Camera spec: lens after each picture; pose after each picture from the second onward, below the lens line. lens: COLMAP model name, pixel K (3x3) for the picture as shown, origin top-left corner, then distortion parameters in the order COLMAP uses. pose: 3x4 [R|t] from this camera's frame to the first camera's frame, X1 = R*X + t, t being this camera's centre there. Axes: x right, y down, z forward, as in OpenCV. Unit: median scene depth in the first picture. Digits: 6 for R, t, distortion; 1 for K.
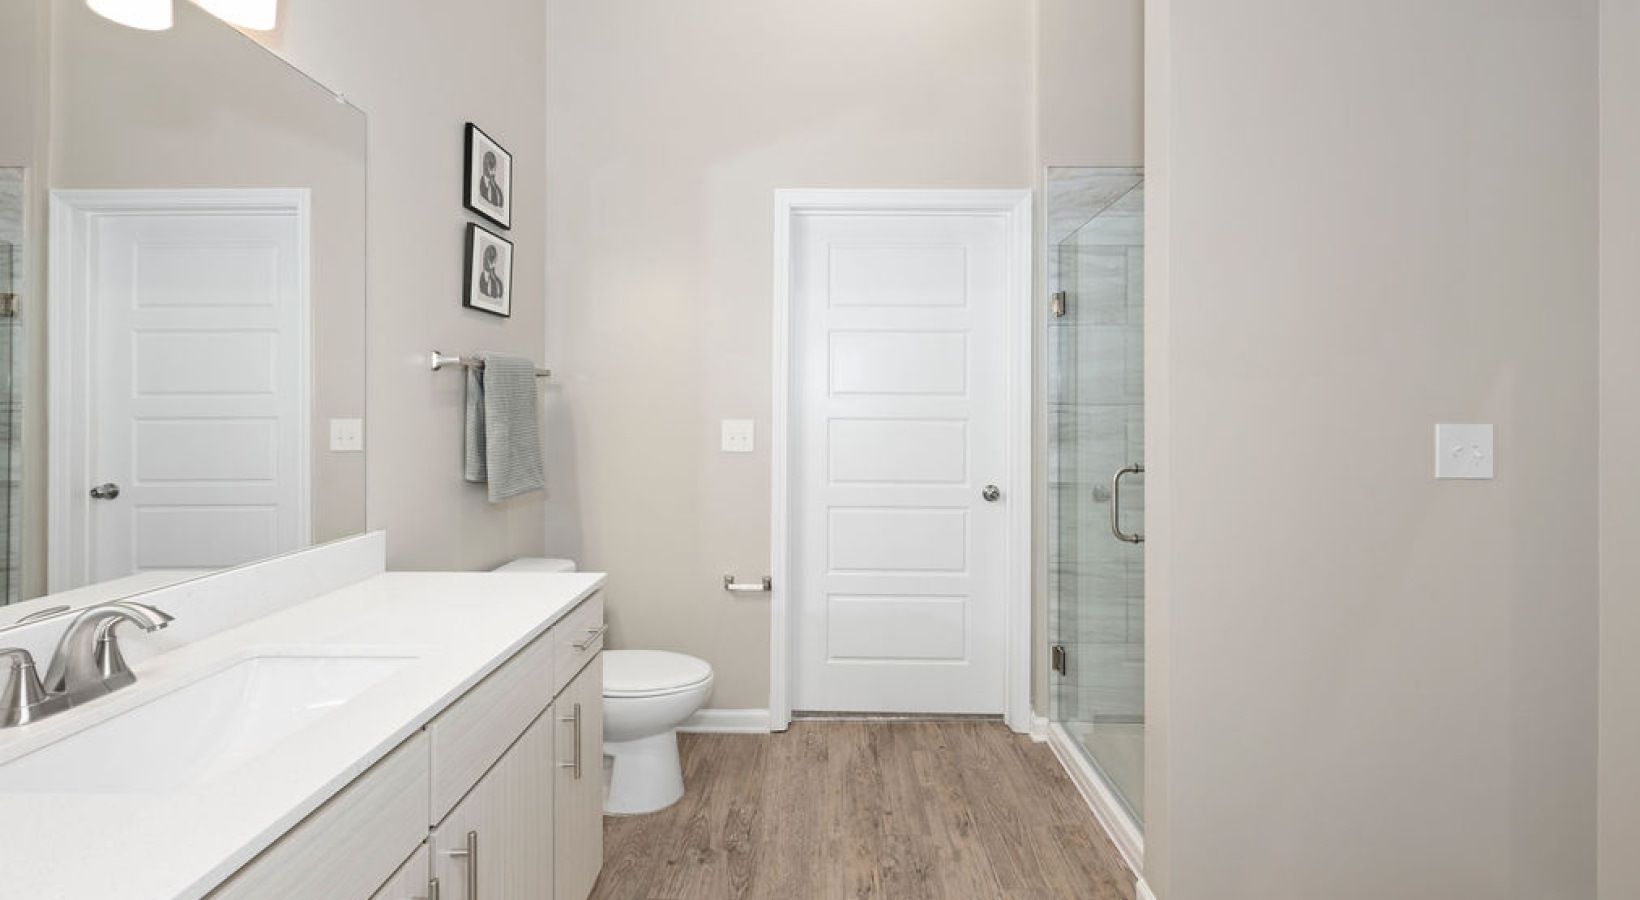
lens RADIAL K [[673.7, 0, 812.8], [0, 673.7, 408.3], [0, 0, 1]] dist [-0.000425, -0.000190]
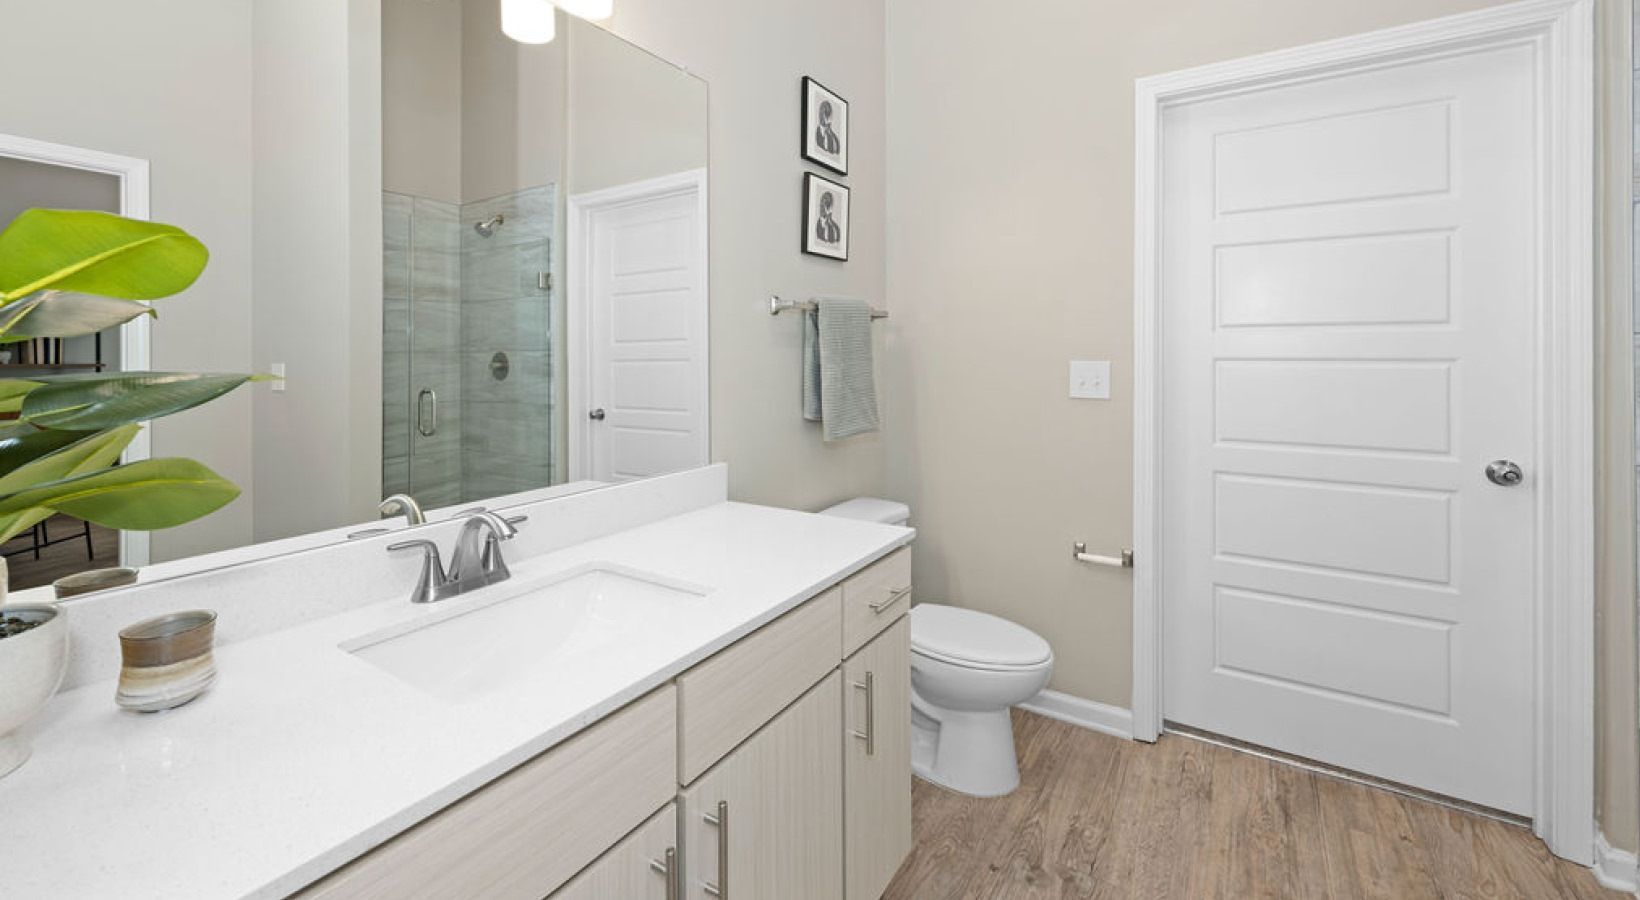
lens RADIAL K [[662.1, 0, 820.3], [0, 662.1, 354.6], [0, 0, 1]] dist [0.000933, 0.000045]
pose [[0.854635, -0.005842, -0.519196, 0.038535], [0.008948, 0.999954, 0.003477, 0.003581], [0.519152, -0.007617, 0.854648, 0.126567]]
